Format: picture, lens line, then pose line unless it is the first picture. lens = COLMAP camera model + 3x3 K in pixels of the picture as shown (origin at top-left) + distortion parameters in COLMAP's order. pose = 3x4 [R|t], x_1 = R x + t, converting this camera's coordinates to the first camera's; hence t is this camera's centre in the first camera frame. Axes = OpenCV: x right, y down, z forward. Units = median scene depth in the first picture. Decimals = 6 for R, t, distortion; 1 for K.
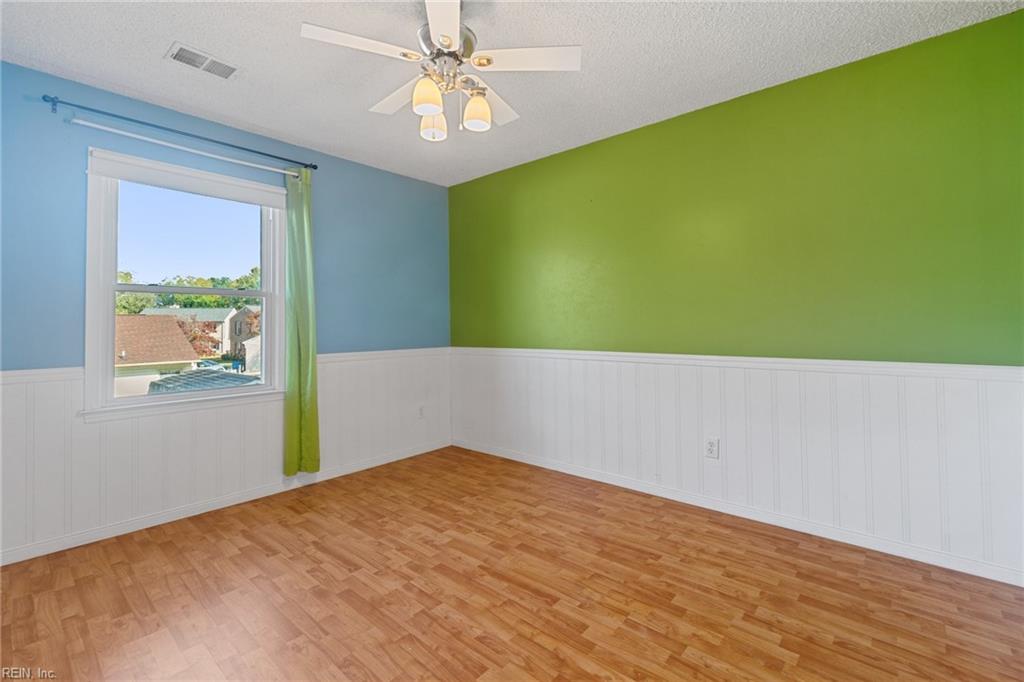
lens RADIAL K [[444.1, 0, 514.9], [0, 444.1, 313.3], [0, 0, 1]] dist [-0.006705, 0.001447]
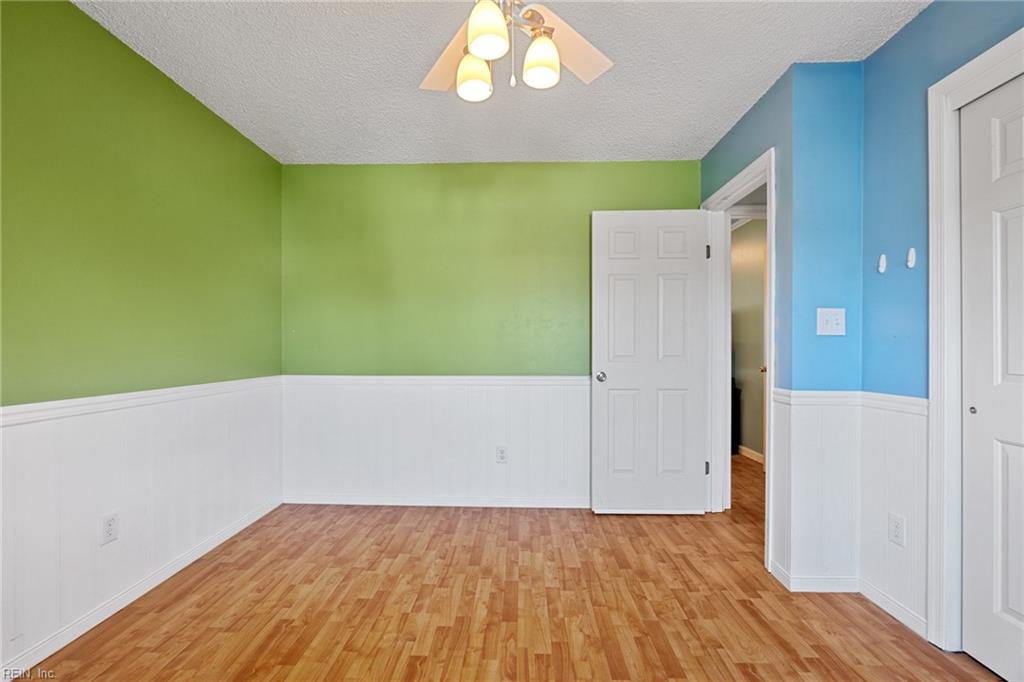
lens RADIAL K [[444.1, 0, 504.7], [0, 444.1, 345.8], [0, 0, 1]] dist [-0.006705, 0.001447]
pose [[-0.626523, 0.015418, 0.779250, -0.598391], [-0.016271, 0.999328, -0.032854, 0.042523], [-0.779233, -0.033264, -0.625851, 1.194675]]
